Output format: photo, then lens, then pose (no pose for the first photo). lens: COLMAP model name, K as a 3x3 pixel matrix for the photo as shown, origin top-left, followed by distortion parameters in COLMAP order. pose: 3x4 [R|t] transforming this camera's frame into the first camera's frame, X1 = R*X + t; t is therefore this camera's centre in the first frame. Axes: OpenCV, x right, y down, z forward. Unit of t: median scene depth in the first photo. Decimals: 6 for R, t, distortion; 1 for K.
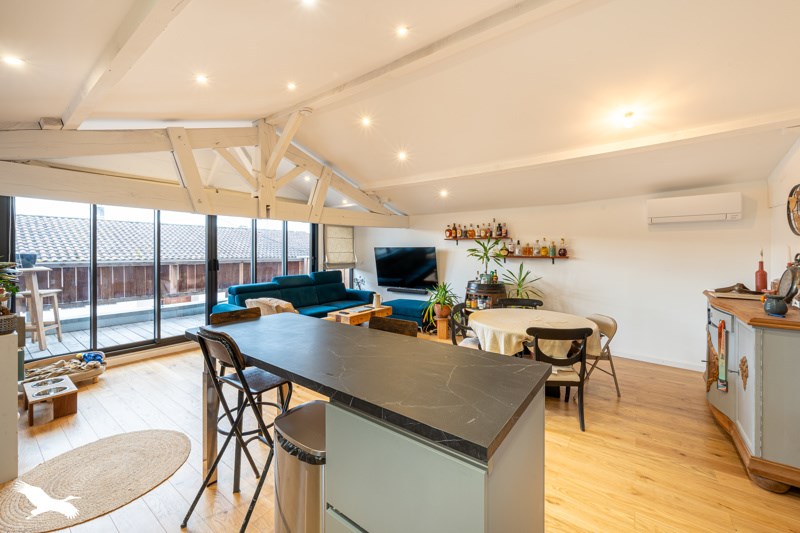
lens RADIAL K [[313.3, 0, 402.6], [0, 313.3, 261.8], [0, 0, 1]] dist [-0.015877, -0.000031]
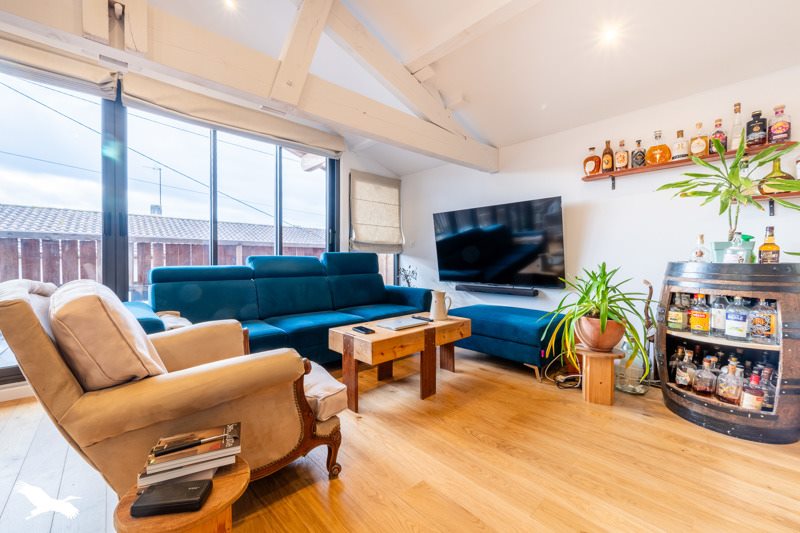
lens RADIAL K [[313.3, 0, 402.6], [0, 313.3, 261.8], [0, 0, 1]] dist [-0.015877, -0.000031]
pose [[0.982353, 0.001323, -0.187033, -0.044492], [-0.005432, 0.999755, -0.021463, 0.065172], [0.186959, 0.022100, 0.982119, 0.495218]]
